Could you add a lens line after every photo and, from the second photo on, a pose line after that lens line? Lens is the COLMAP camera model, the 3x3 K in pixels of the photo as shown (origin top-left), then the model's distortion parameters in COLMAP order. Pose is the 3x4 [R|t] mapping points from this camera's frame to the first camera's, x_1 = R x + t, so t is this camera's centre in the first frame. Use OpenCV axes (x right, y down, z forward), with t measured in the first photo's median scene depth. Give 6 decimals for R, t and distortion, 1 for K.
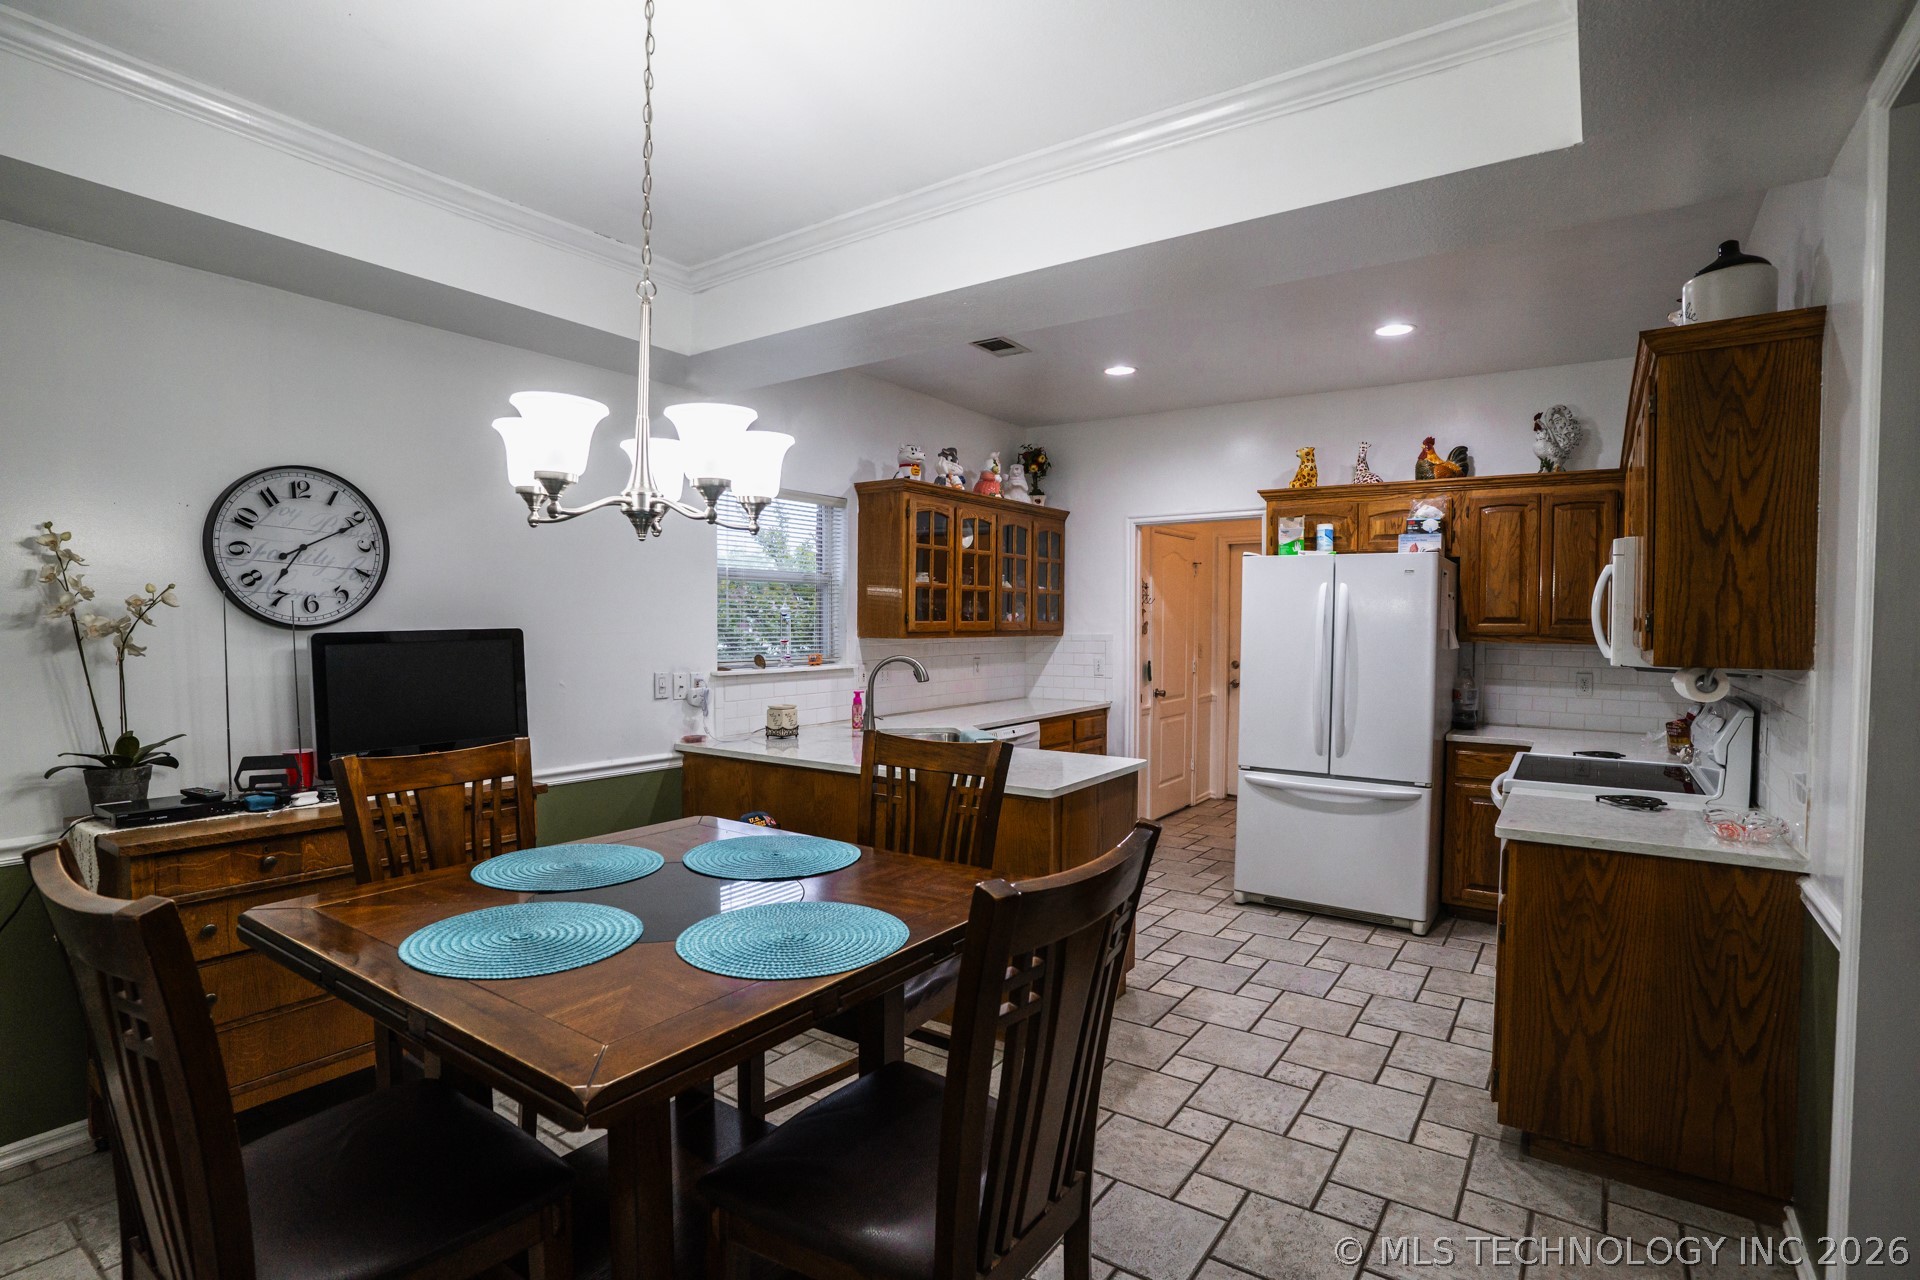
lens RADIAL K [[956.6, 0, 969.6], [0, 956.6, 645.8], [0, 0, 1]] dist [-0.112602, 0.063310]
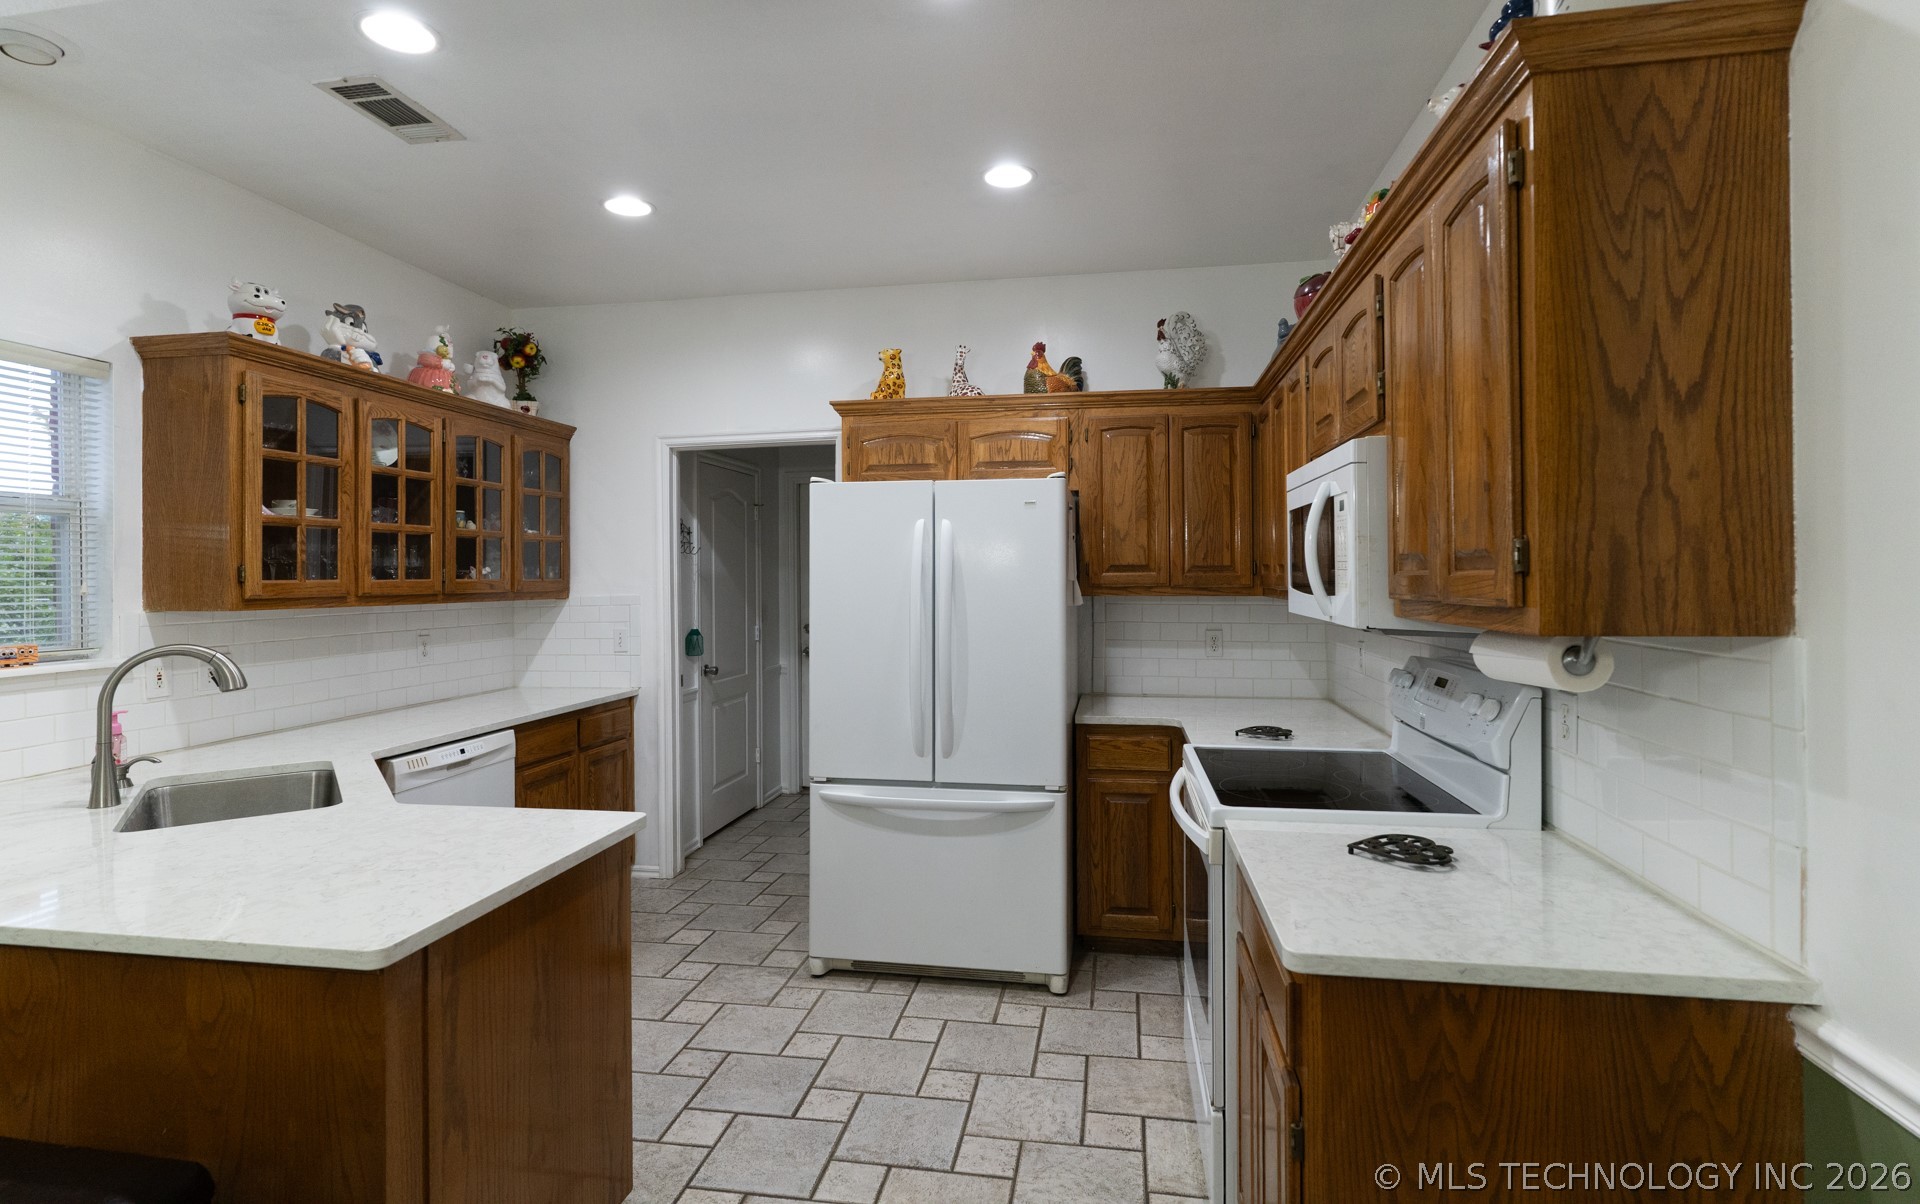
lens RADIAL K [[948.7, 0, 964.3], [0, 948.7, 574.4], [0, 0, 1]] dist [0.002027, -0.000245]
pose [[0.908892, -0.011869, 0.416863, 0.100243], [0.024947, 0.999352, -0.025938, -0.004293], [-0.416286, 0.033975, 0.908599, 0.319526]]
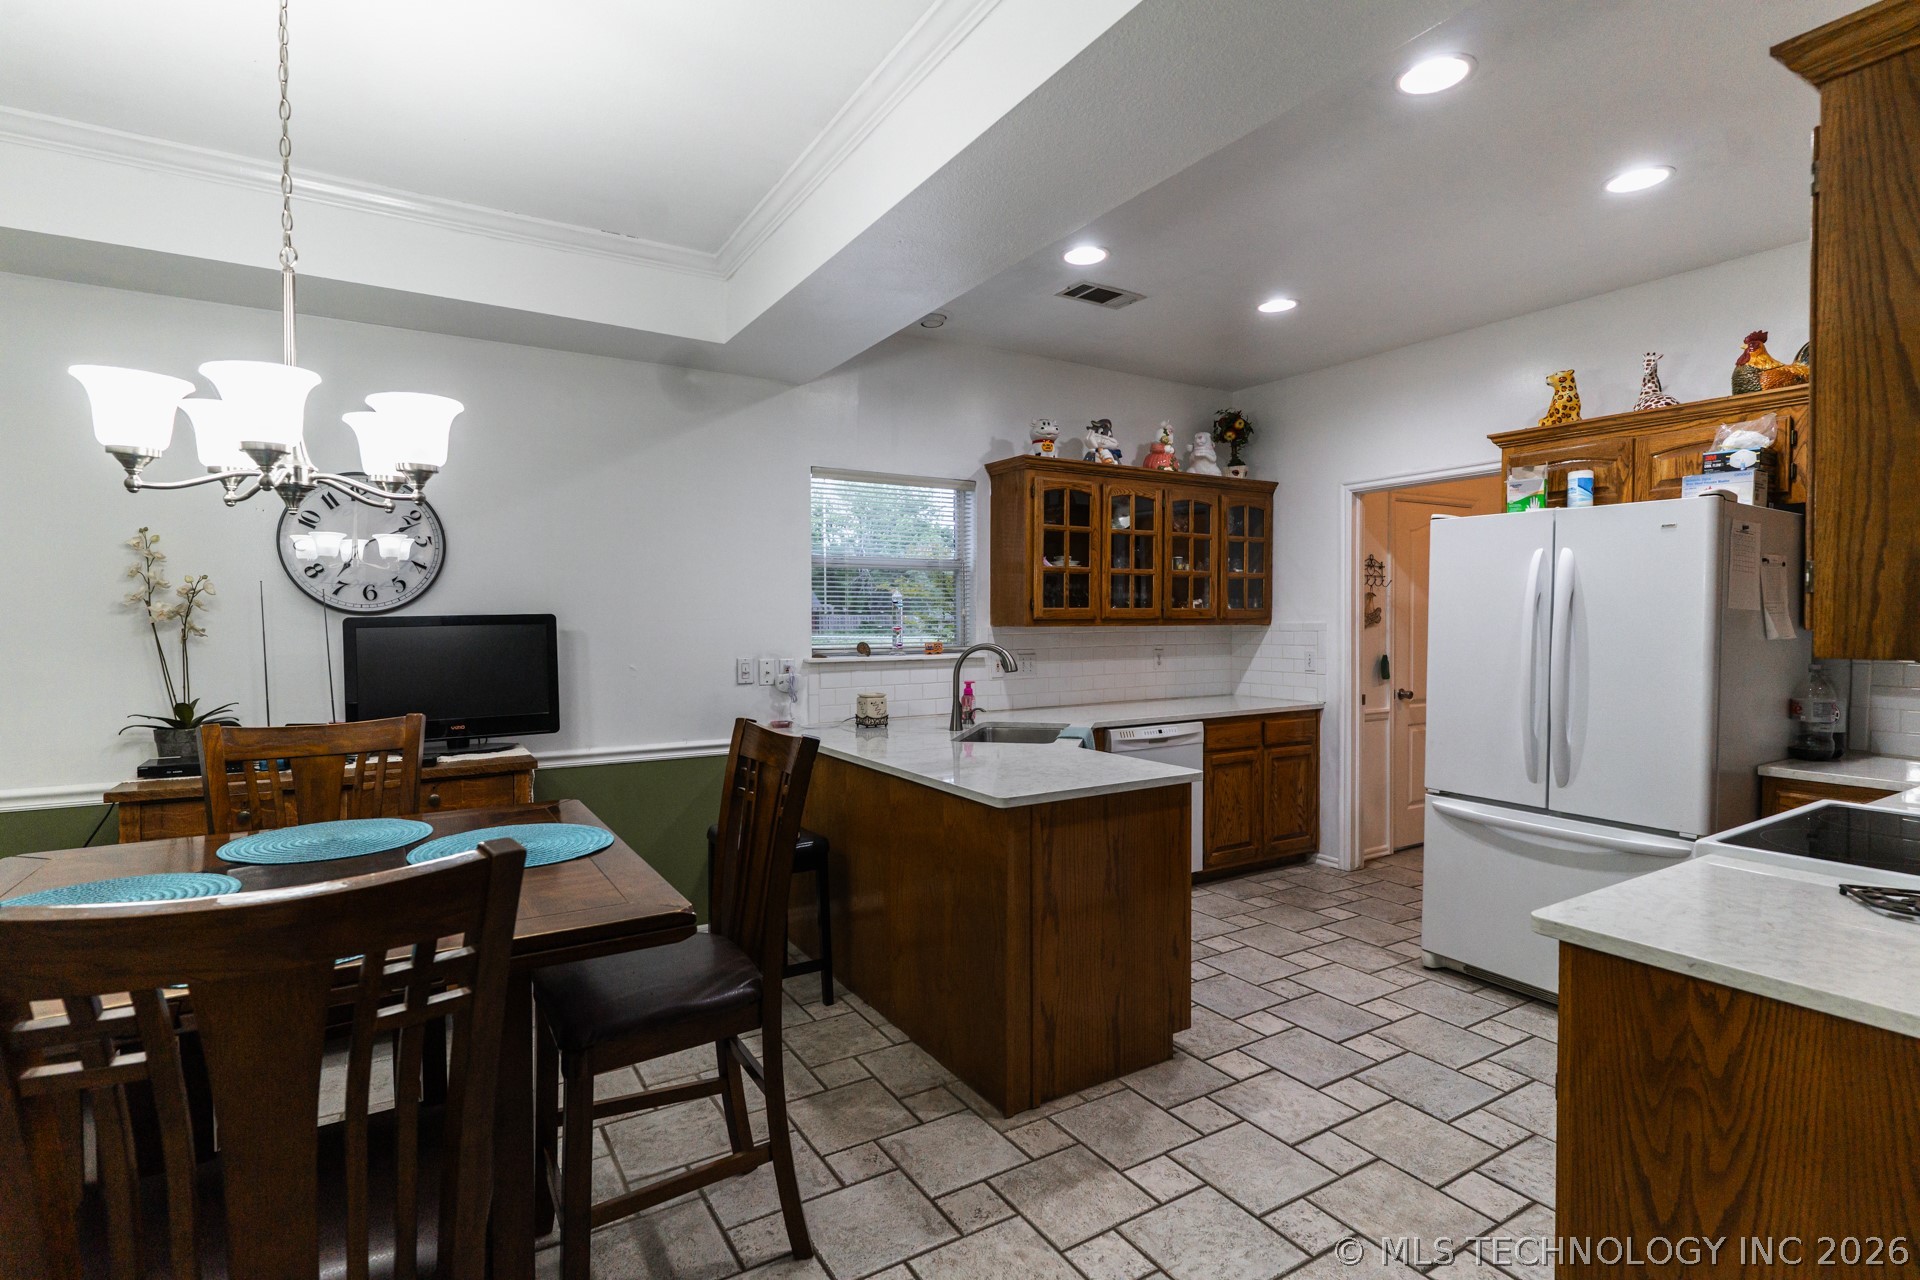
lens RADIAL K [[934.8, 0, 956.6], [0, 934.8, 631.3], [0, 0, 1]] dist [-0.002101, -0.000582]
pose [[0.913016, -0.001070, -0.407922, 0.260204], [-0.003603, 0.999936, -0.010686, 0.007477], [0.407908, 0.011227, 0.912954, 0.146821]]
